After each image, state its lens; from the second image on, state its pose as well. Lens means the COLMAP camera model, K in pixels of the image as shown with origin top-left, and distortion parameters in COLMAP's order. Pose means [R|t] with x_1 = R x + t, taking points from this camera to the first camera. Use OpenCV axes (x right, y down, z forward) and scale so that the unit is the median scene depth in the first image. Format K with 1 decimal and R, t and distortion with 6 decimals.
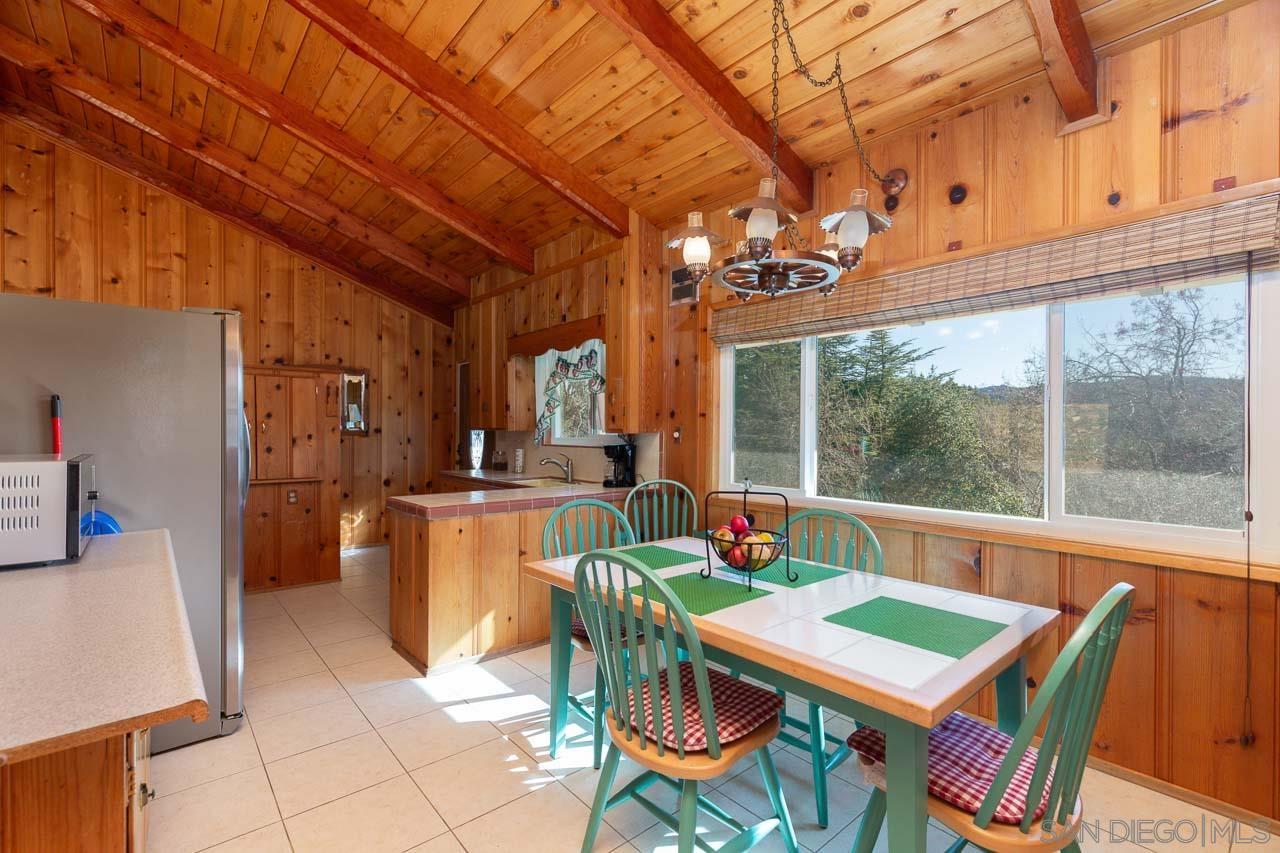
lens RADIAL K [[573.9, 0, 627.1], [0, 573.9, 429.4], [0, 0, 1]] dist [0.009630, -0.002347]
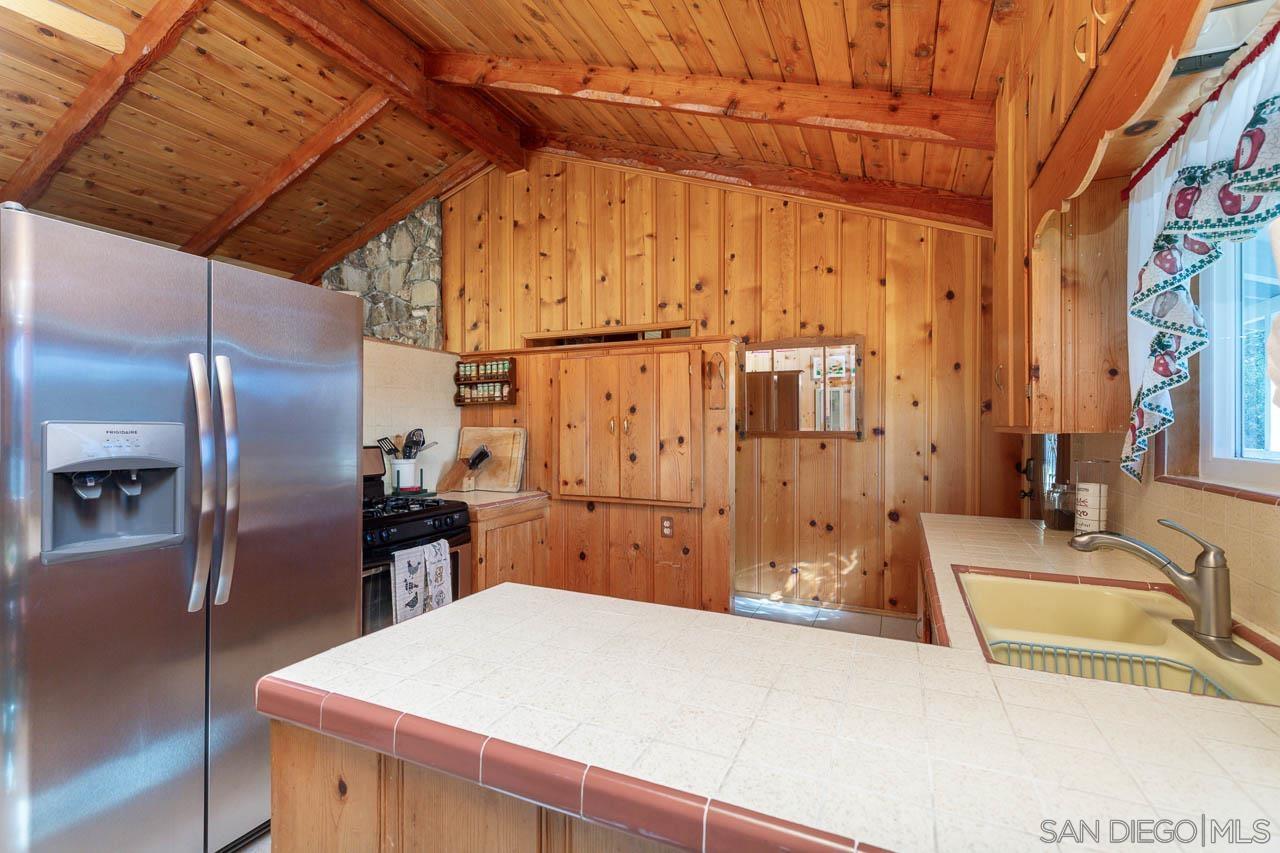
lens RADIAL K [[573.9, 0, 627.5], [0, 573.9, 432.9], [0, 0, 1]] dist [0.009630, -0.002347]
pose [[0.434093, 0.006824, -0.900842, 0.018113], [-0.000547, 0.999973, 0.007311, -0.000839], [0.900868, -0.002681, 0.434085, 0.601024]]
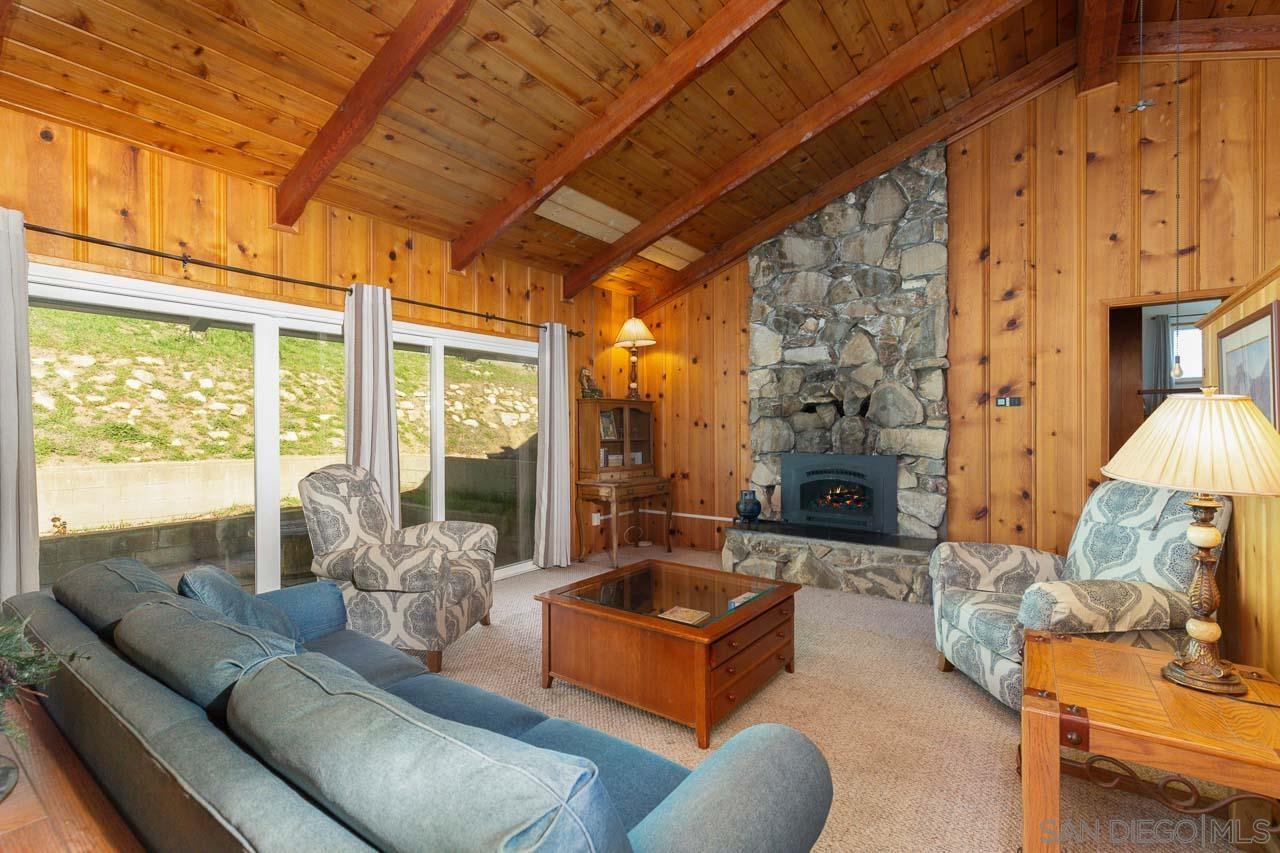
lens RADIAL K [[573.9, 0, 632.3], [0, 573.9, 428.3], [0, 0, 1]] dist [0.009630, -0.002347]
pose [[0.250137, -0.002504, -0.968207, -0.399157], [-0.000420, 0.999996, -0.002695, 0.005639], [0.968210, 0.001081, 0.250135, 0.056422]]
